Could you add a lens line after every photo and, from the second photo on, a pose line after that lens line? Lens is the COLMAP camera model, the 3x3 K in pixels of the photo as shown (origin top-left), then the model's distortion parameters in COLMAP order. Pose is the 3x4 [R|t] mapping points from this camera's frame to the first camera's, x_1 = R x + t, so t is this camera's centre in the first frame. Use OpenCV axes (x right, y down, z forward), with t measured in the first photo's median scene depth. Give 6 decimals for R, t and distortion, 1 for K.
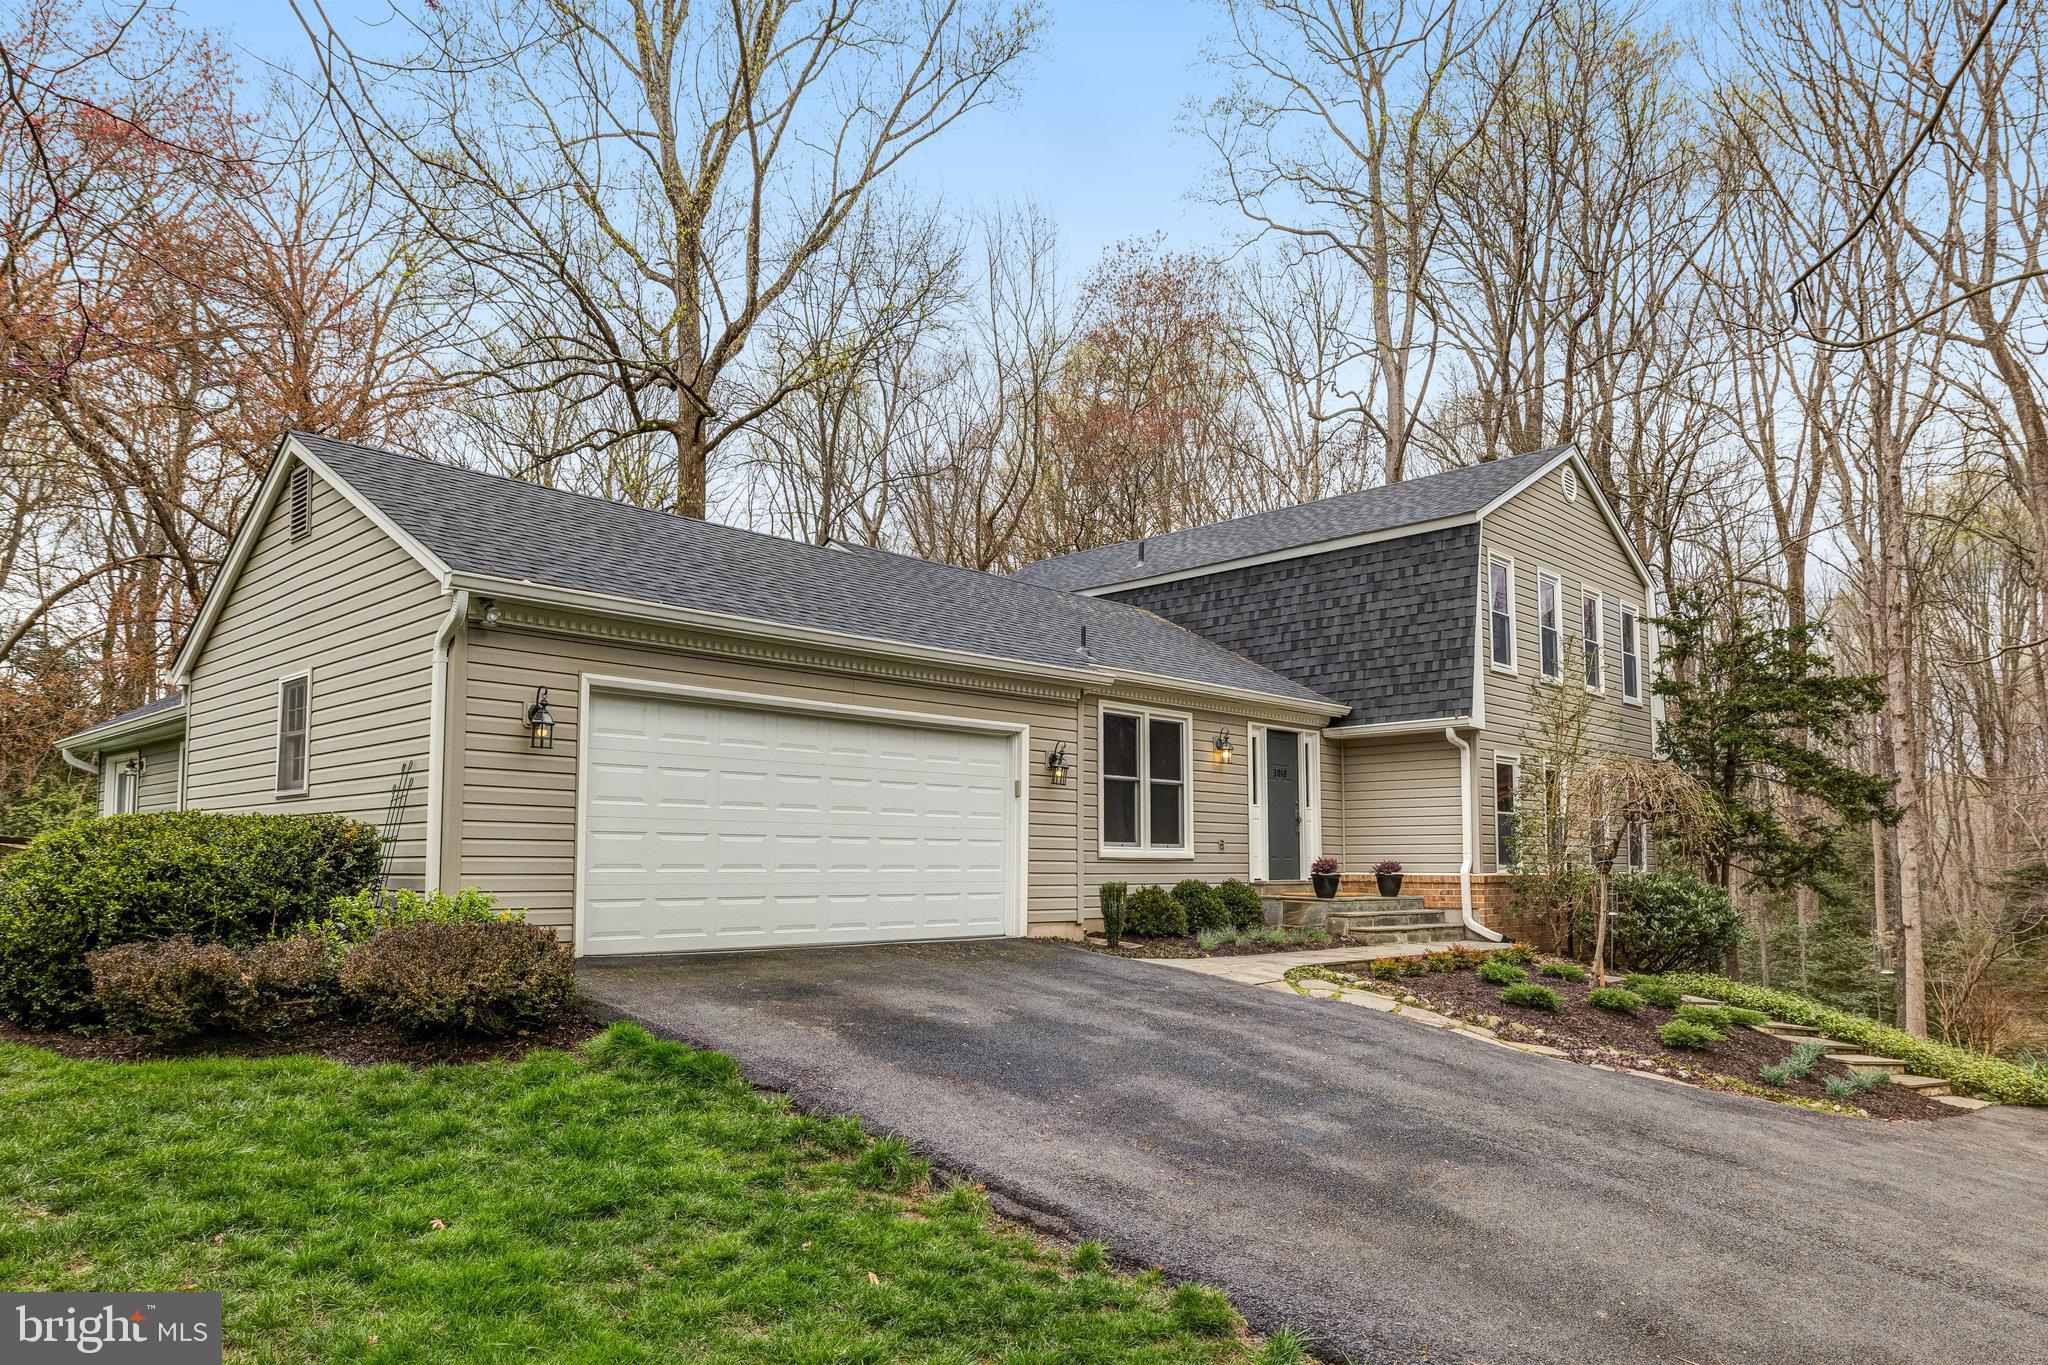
lens RADIAL K [[1332.3, 0, 1024.0], [0, 1332.3, 682.5], [0, 0, 1]] dist [-0.000312, 0.000118]
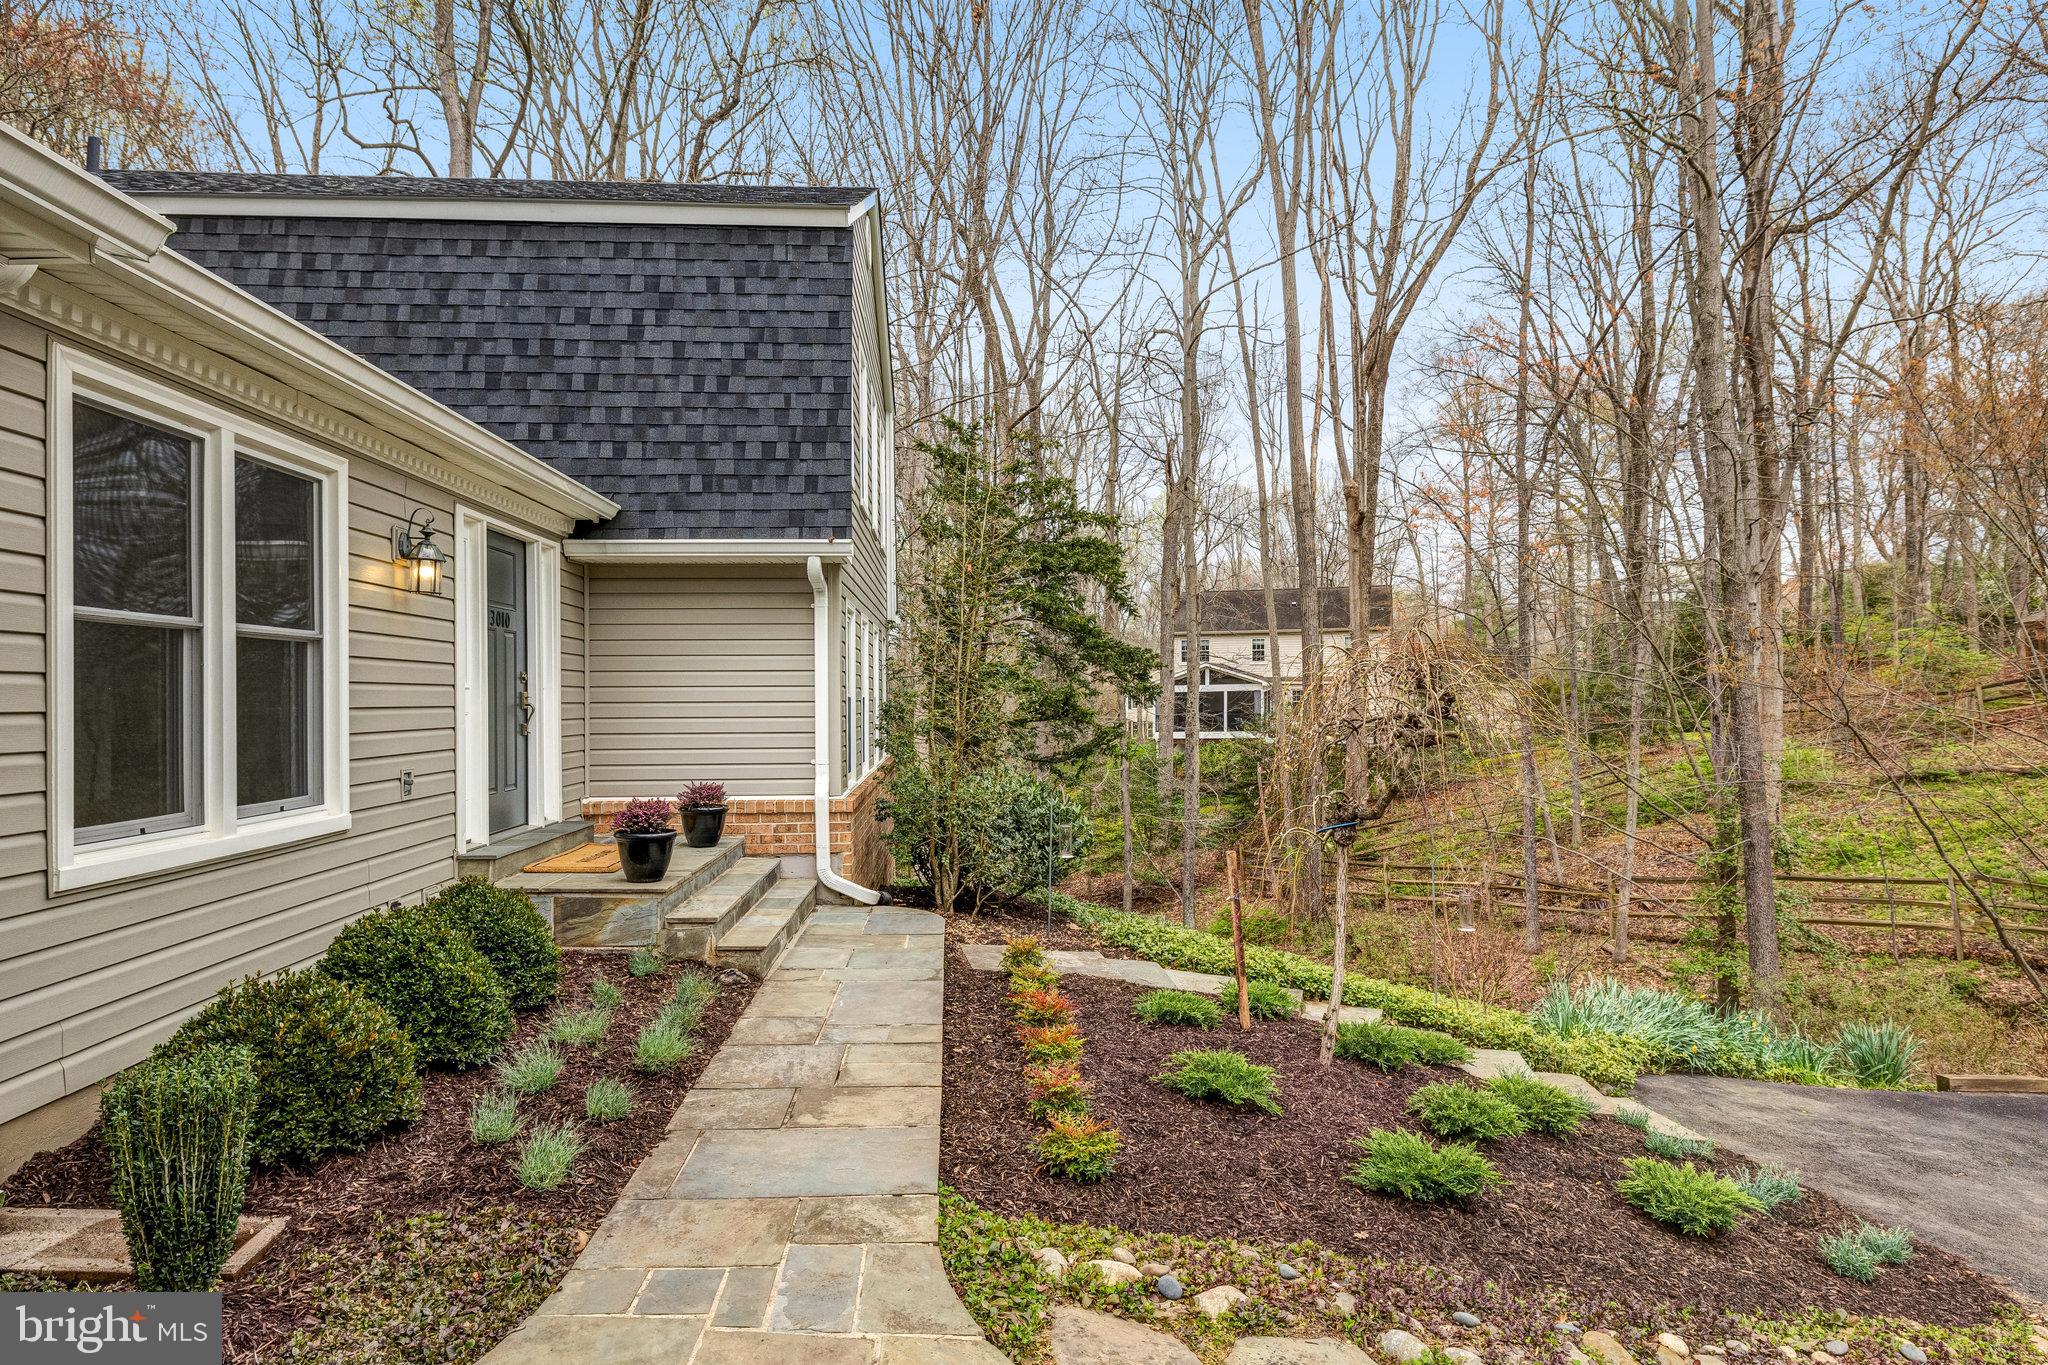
lens RADIAL K [[1109.2, 0, 1024.0], [0, 1109.2, 682.5], [0, 0, 1]] dist [0.016457, -0.000586]
pose [[0.671966, 0.003746, 0.740573, 0.014922], [-0.096830, 0.991847, 0.082842, 0.038052], [-0.734225, -0.127377, 0.666850, 0.570553]]
